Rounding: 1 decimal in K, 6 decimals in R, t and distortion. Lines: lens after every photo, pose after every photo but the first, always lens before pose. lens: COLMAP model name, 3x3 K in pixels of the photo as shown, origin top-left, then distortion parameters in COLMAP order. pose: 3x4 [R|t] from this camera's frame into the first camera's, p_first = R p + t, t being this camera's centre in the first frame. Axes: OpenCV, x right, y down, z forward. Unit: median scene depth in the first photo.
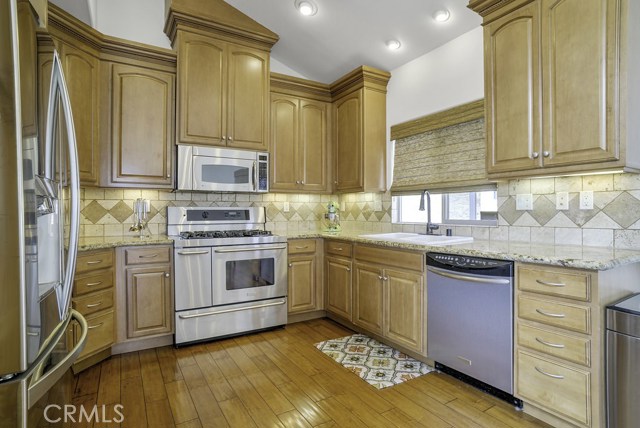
lens RADIAL K [[336.0, 0, 320.0], [0, 336.0, 214.0], [0, 0, 1]] dist [-0.050294, 0.000149]
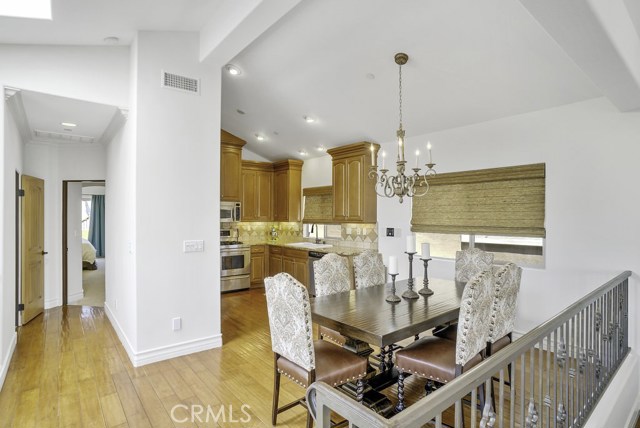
lens RADIAL K [[336.0, 0, 320.0], [0, 336.0, 214.0], [0, 0, 1]] dist [-0.050294, 0.000149]
pose [[0.989991, 0.005580, 0.141021, 0.030686], [-0.003784, 0.999908, -0.013002, -0.088980], [-0.141081, 0.012338, 0.989921, -1.022697]]
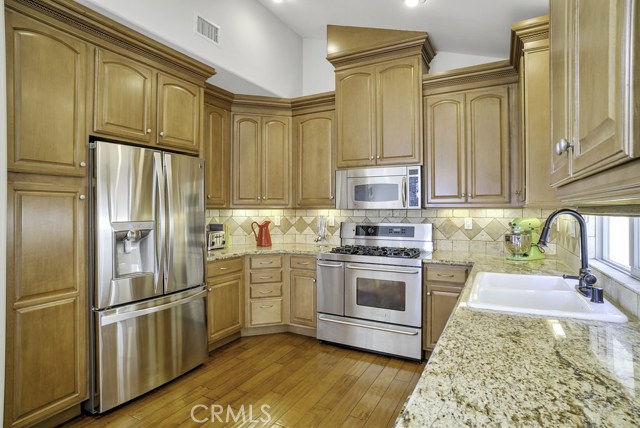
lens RADIAL K [[336.0, 0, 320.0], [0, 336.0, 214.0], [0, 0, 1]] dist [-0.050294, 0.000149]
pose [[0.517984, 0.009595, -0.855337, 0.483814], [-0.006995, 0.999951, 0.006981, -0.055850], [0.855362, 0.002367, 0.518026, 0.300802]]
